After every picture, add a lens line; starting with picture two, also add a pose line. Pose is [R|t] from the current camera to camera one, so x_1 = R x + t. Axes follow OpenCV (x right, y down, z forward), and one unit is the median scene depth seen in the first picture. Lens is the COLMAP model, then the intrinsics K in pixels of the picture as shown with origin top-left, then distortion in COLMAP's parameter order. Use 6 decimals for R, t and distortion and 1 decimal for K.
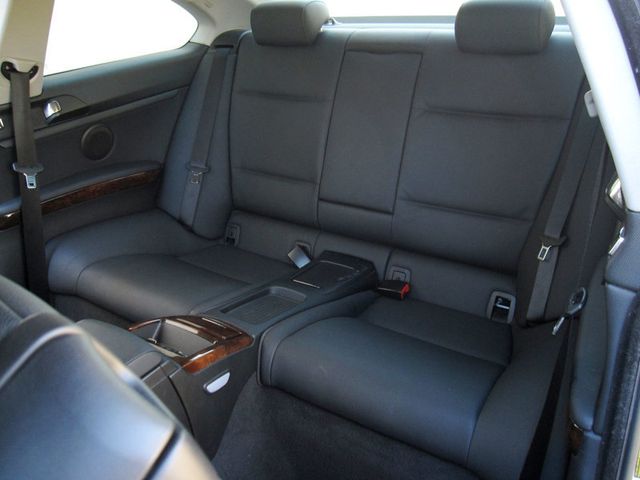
lens RADIAL K [[527.4, 0, 320.0], [0, 527.4, 240.0], [0, 0, 1]] dist [-0.079148, 0.041570]
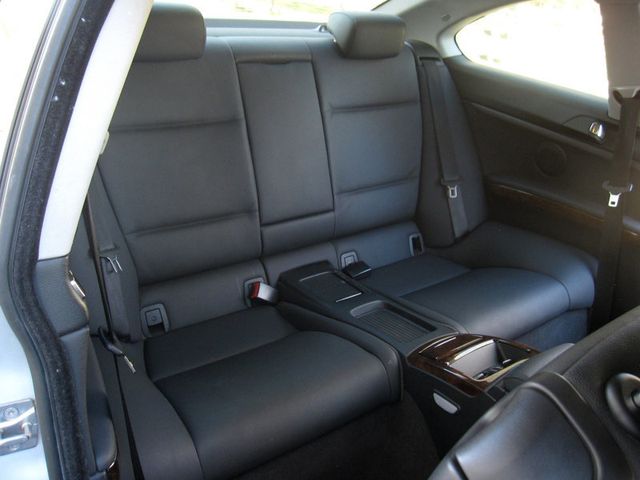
lens RADIAL K [[527.4, 0, 320.0], [0, 527.4, 240.0], [0, 0, 1]] dist [-0.079148, 0.041570]
pose [[0.344261, -0.345215, 0.873105, -0.820045], [0.318639, 0.917714, 0.237215, -0.252472], [-0.883150, 0.196541, 0.425931, 0.557845]]
